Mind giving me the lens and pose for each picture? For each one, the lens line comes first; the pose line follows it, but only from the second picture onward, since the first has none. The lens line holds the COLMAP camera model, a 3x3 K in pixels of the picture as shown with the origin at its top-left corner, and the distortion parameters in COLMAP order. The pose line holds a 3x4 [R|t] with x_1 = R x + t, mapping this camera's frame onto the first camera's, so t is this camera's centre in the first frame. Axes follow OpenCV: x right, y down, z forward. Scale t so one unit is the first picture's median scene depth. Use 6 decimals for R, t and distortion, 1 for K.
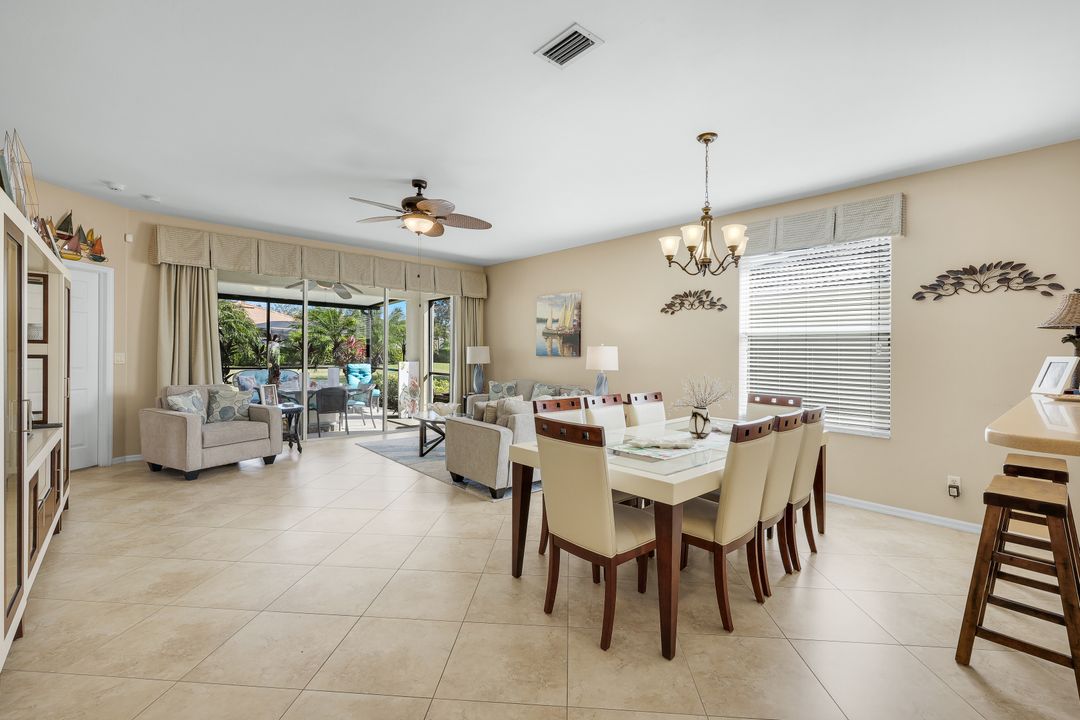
lens RADIAL K [[472.6, 0, 538.0], [0, 472.6, 357.8], [0, 0, 1]] dist [-0.000719, -0.000491]
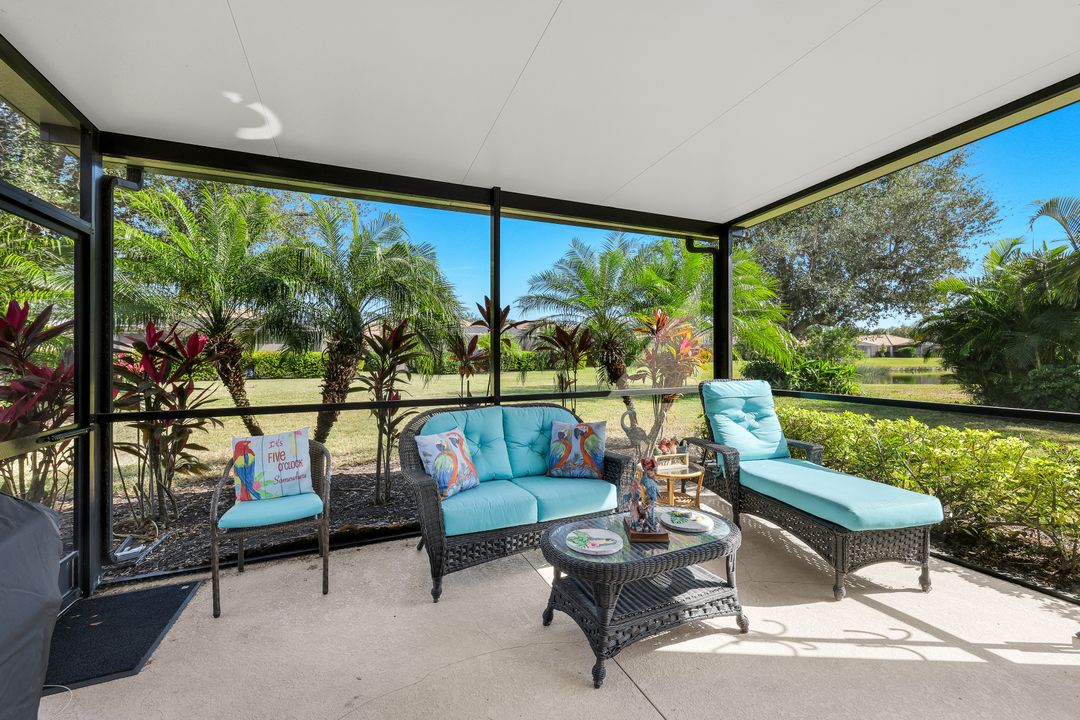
lens RADIAL K [[431.5, 0, 541.5], [0, 431.5, 347.2], [0, 0, 1]] dist [-0.000051, 0.000009]
pose [[0.952968, -0.026012, -0.301952, -0.893795], [0.020792, 0.999574, -0.020488, -0.015916], [0.302357, 0.013246, 0.953103, 1.437024]]
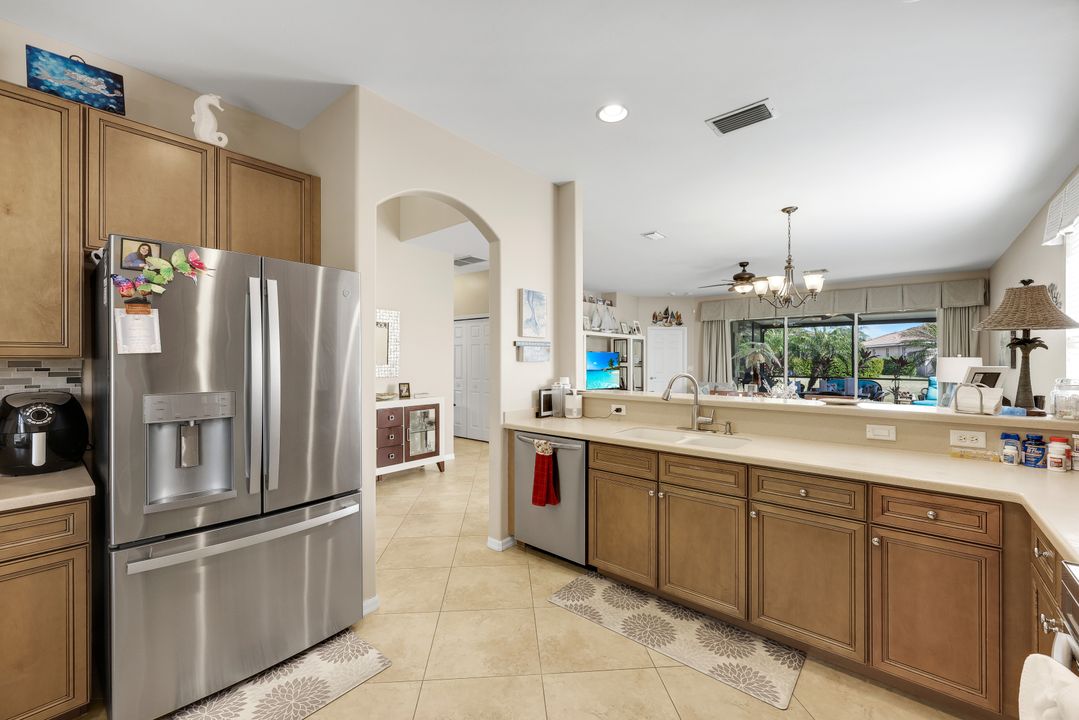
lens RADIAL K [[446.2, 0, 539.1], [0, 446.2, 354.9], [0, 0, 1]] dist [0.000687, 0.000056]
pose [[0.148639, -0.026741, -0.988530, 0.919993], [-0.006344, 0.999588, -0.027994, -0.002772], [0.988871, 0.010433, 0.148408, 0.038345]]
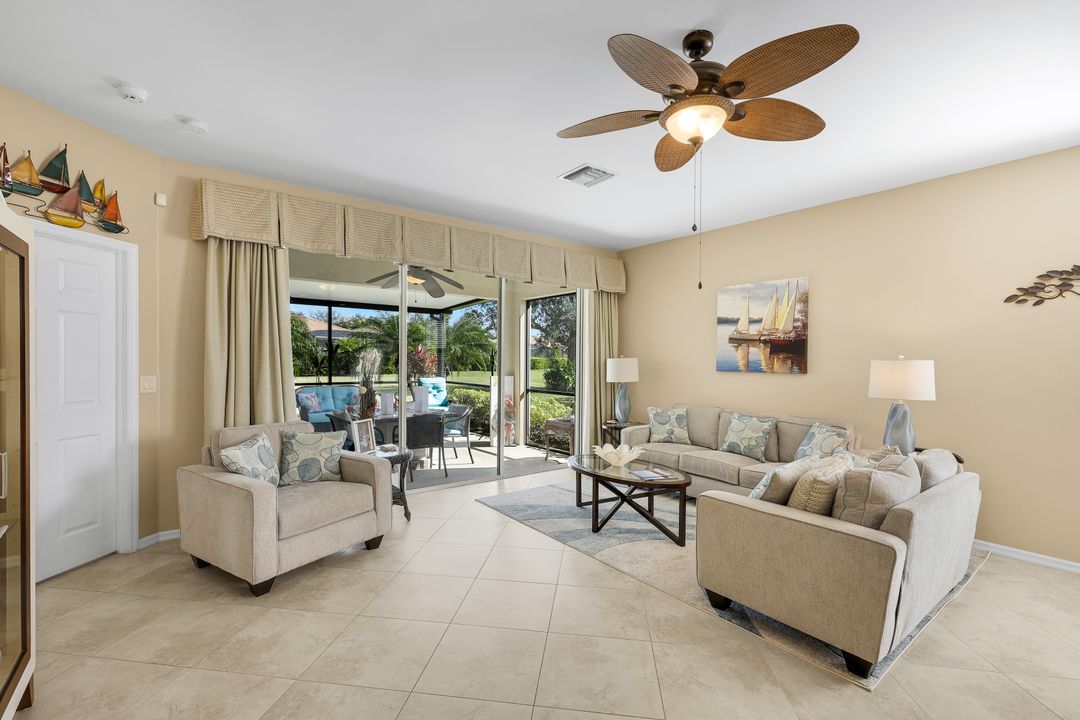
lens RADIAL K [[469.6, 0, 537.1], [0, 469.6, 365.1], [0, 0, 1]] dist [0.001954, 0.000408]
pose [[0.997966, -0.006612, -0.063409, -0.294022], [0.006770, 0.999974, 0.002285, -0.022190], [0.063393, -0.002709, 0.997985, 0.366887]]
